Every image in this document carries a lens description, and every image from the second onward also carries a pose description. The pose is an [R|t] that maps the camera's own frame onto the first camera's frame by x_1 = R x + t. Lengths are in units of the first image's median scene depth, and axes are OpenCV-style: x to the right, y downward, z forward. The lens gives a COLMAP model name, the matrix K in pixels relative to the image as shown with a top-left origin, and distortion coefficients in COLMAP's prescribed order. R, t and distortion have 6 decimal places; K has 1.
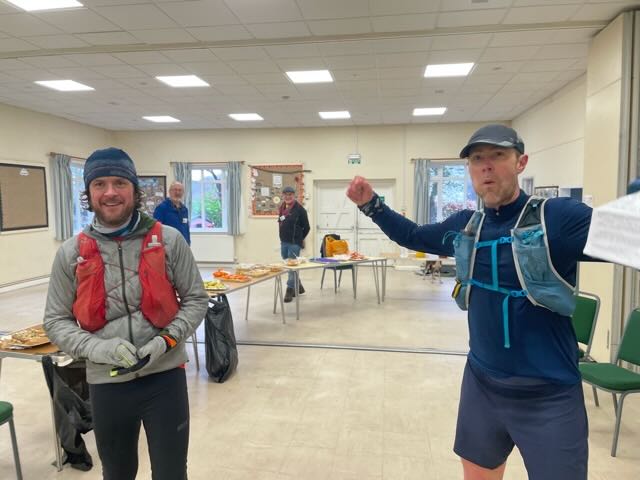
lens RADIAL K [[473.2, 0, 313.8], [0, 473.2, 241.4], [0, 0, 1]] dist [0.090300, -0.113428]
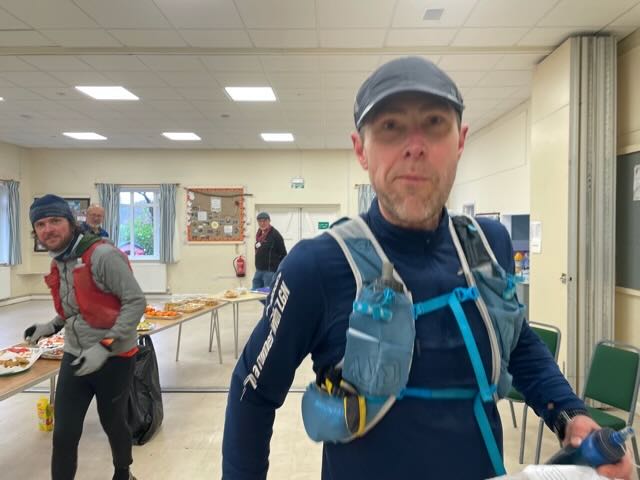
lens RADIAL K [[475.1, 0, 321.4], [0, 475.1, 233.3], [0, 0, 1]] dist [0.089118, -0.117201]
pose [[0.990394, 0.001715, 0.138263, -0.000771], [0.008118, 0.997477, -0.070528, -0.004908], [-0.138035, 0.070973, 0.987881, 0.065432]]
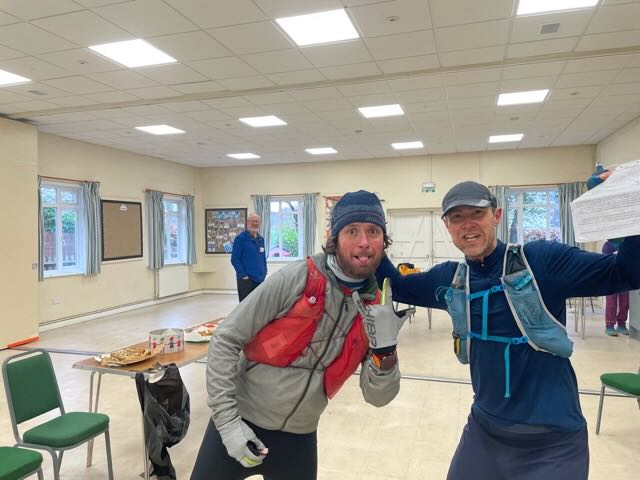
lens RADIAL K [[472.9, 0, 320.0], [0, 472.9, 240.0], [0, 0, 1]] dist [0.098739, -0.117602]
pose [[0.989100, -0.007783, -0.147037, 0.009518], [-0.001640, 0.997958, -0.063855, 0.000797], [0.147233, 0.063400, 0.987068, -0.022027]]
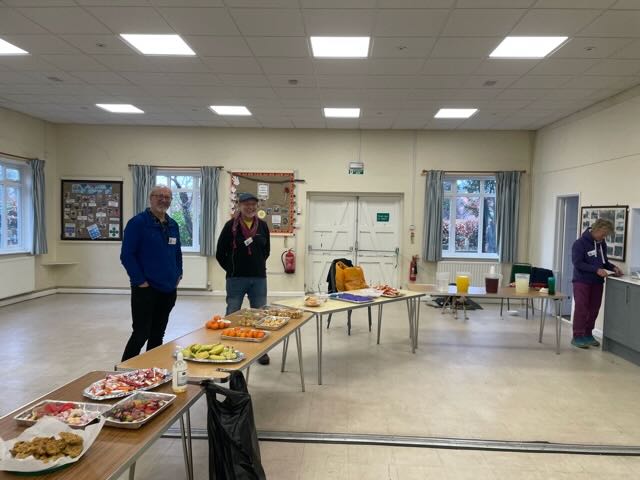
lens RADIAL K [[472.9, 0, 320.0], [0, 472.9, 240.0], [0, 0, 1]] dist [0.098739, -0.117602]
pose [[0.994059, 0.017790, 0.107378, -0.102125], [-0.013922, 0.999231, -0.036667, -0.021209], [-0.107948, 0.034955, 0.993542, 0.260601]]
